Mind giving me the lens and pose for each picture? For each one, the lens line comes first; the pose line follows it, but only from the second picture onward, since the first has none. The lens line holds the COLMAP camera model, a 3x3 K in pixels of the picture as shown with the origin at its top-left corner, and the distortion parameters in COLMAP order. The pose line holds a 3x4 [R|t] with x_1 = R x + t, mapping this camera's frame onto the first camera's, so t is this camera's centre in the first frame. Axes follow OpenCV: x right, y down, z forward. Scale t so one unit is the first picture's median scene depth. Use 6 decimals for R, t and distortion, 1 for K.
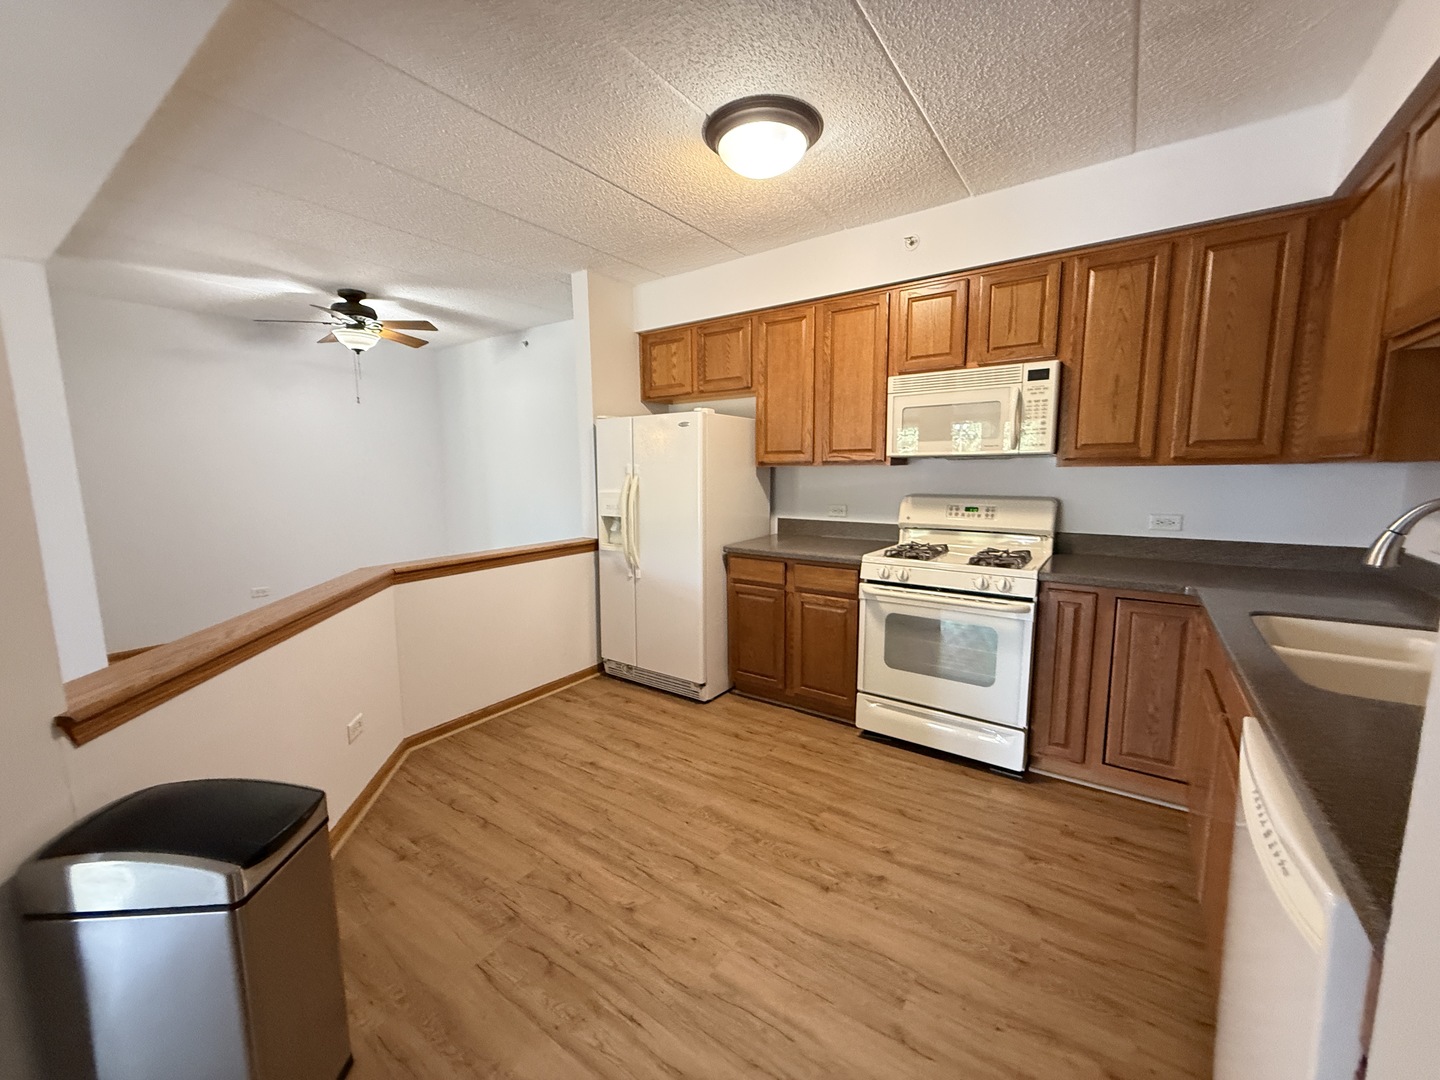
lens RADIAL K [[575.8, 0, 716.6], [0, 575.8, 542.8], [0, 0, 1]] dist [0.000585, 0.000375]
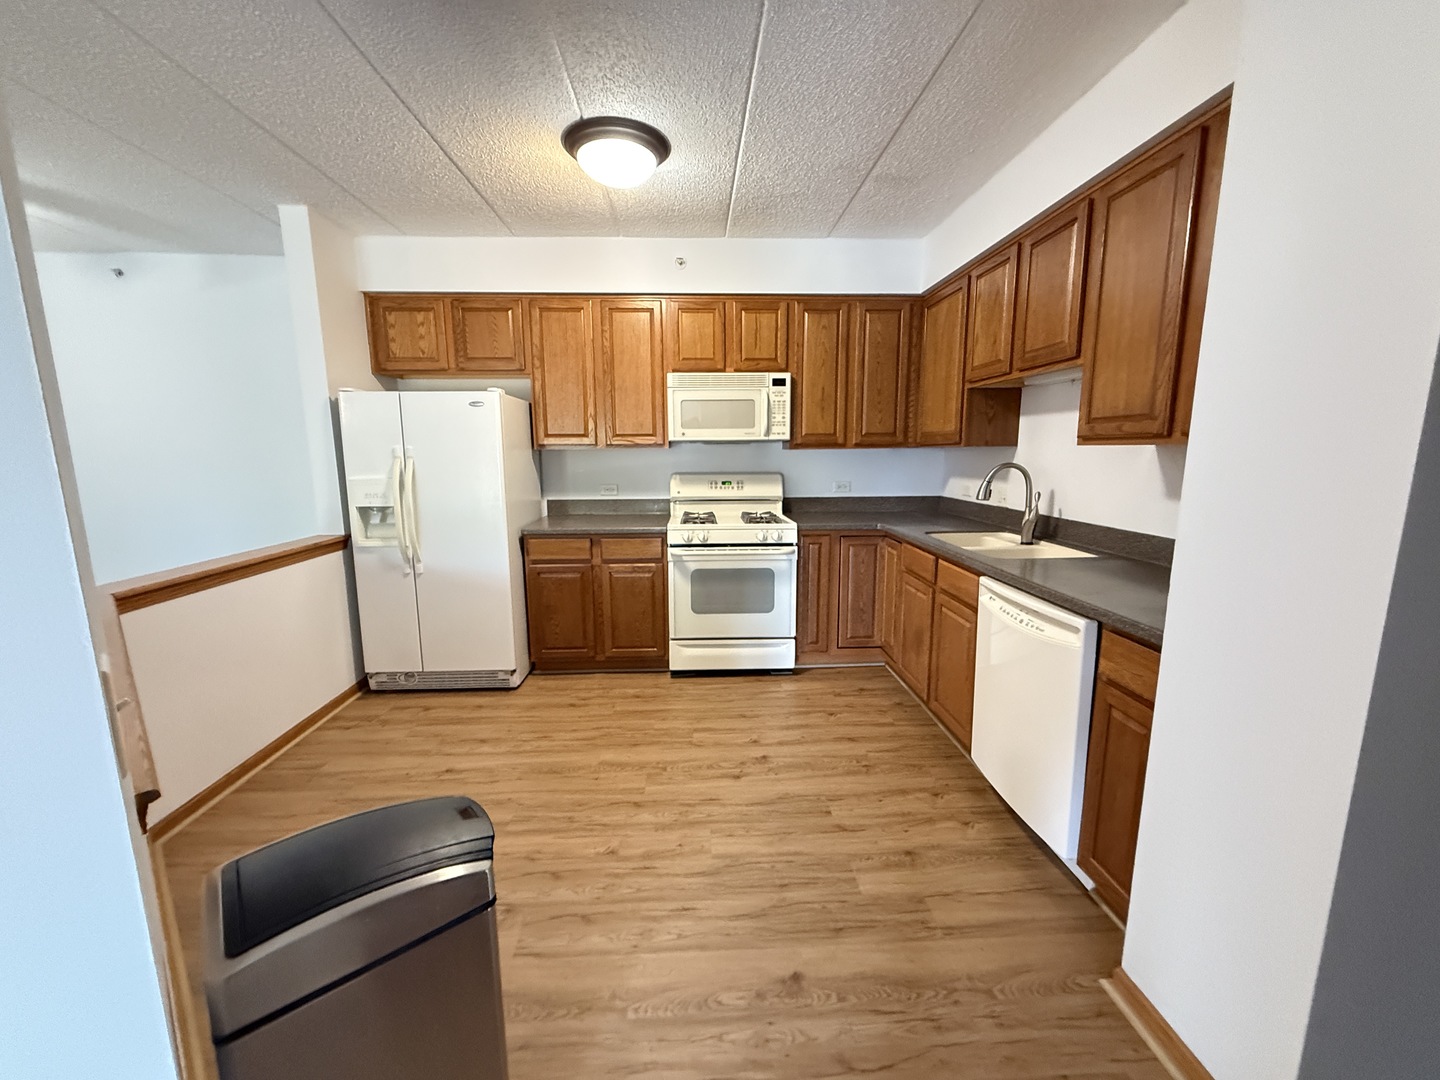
lens RADIAL K [[575.8, 0, 716.6], [0, 575.8, 542.8], [0, 0, 1]] dist [0.000585, 0.000375]
pose [[0.787479, -0.095037, 0.608971, -0.397125], [0.080515, 0.995436, 0.051233, 0.007118], [-0.611060, 0.008687, 0.791536, 0.004064]]
